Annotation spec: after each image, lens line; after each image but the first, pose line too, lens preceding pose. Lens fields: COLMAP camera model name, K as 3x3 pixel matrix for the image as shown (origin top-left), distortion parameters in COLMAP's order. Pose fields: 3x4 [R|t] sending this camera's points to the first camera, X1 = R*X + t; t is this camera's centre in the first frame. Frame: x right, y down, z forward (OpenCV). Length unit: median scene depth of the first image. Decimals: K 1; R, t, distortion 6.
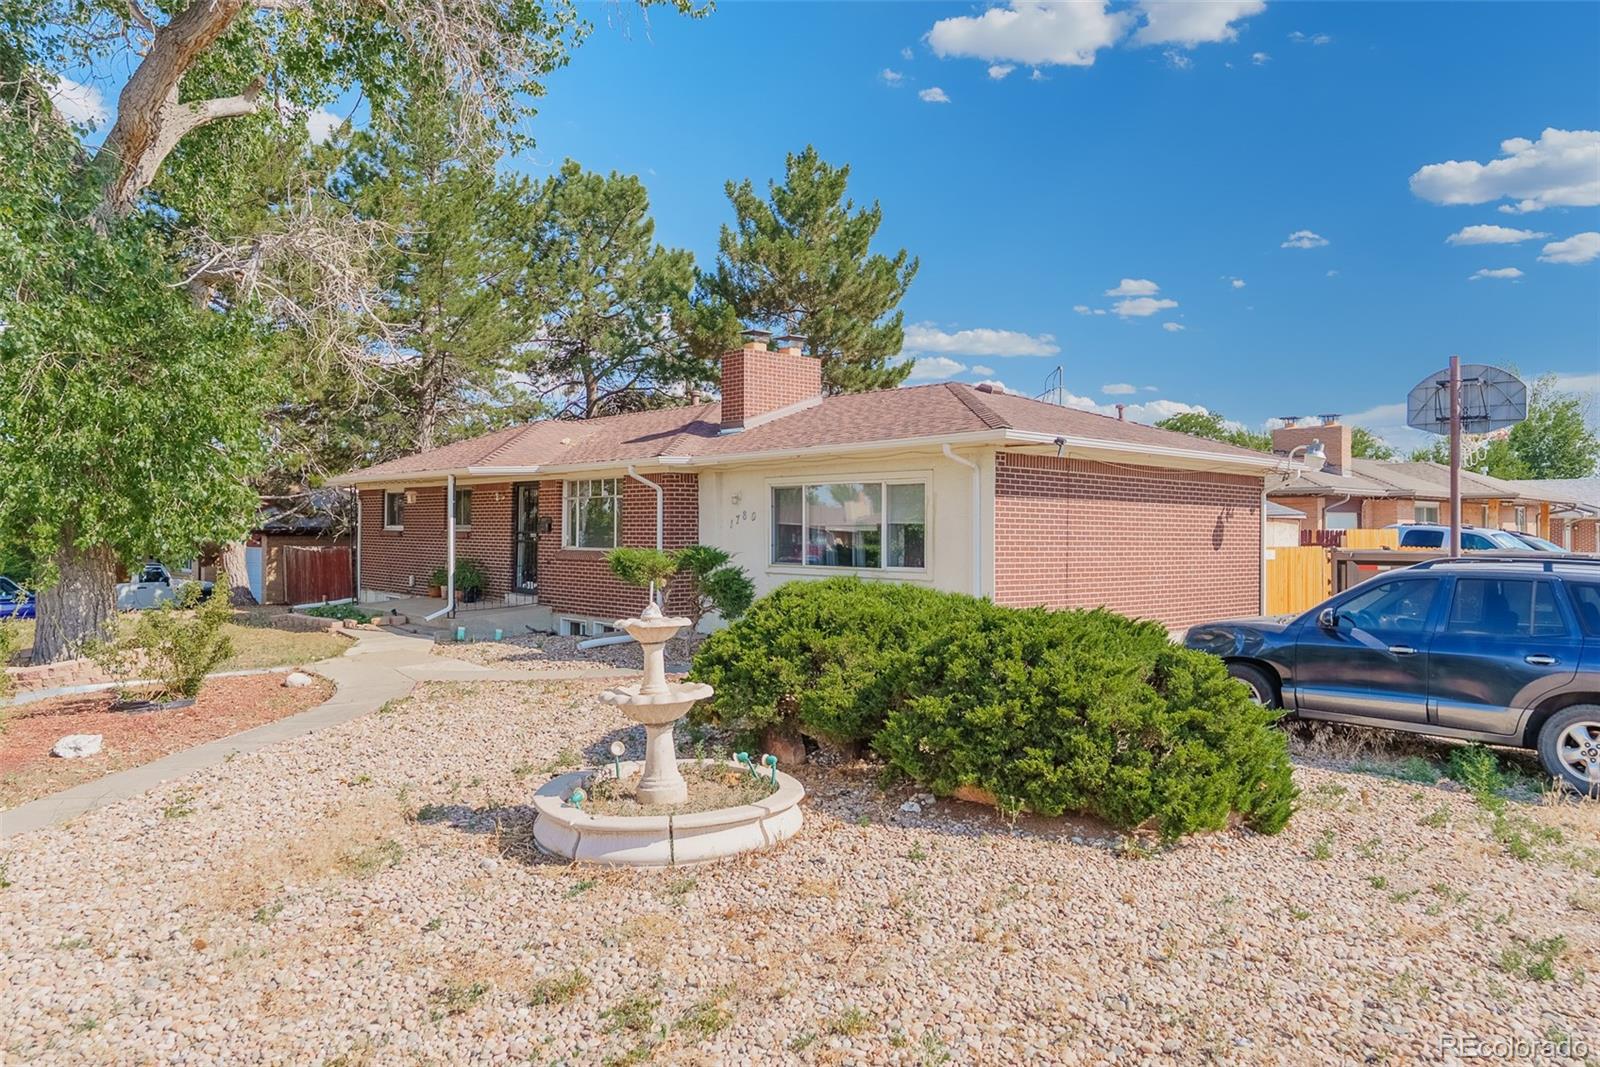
lens RADIAL K [[1125.2, 0, 797.0], [0, 1125.2, 513.0], [0, 0, 1]] dist [-0.001625, 0.000305]
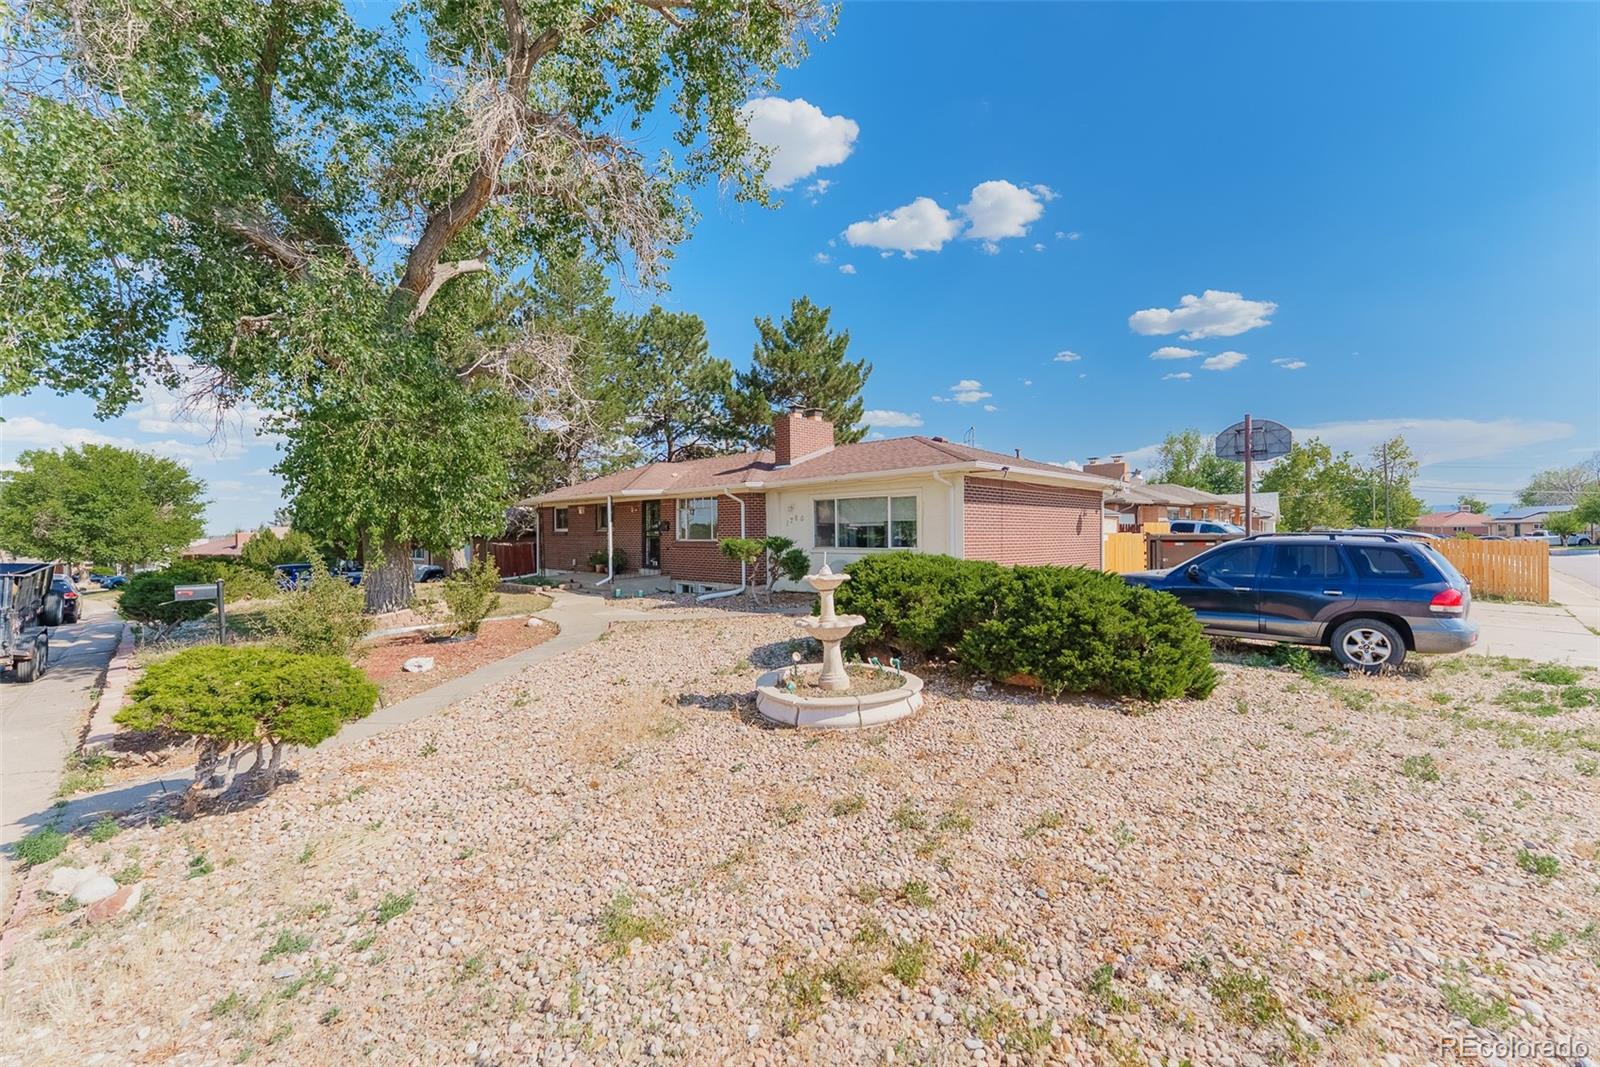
lens RADIAL K [[673.0, 0, 800.0], [0, 673.0, 533.5], [0, 0, 1]] dist [-0.002062, -0.000206]
pose [[0.998965, -0.013698, 0.043374, -0.097310], [0.012909, 0.999747, 0.018426, 0.008011], [-0.043616, -0.017847, 0.998889, 0.022039]]
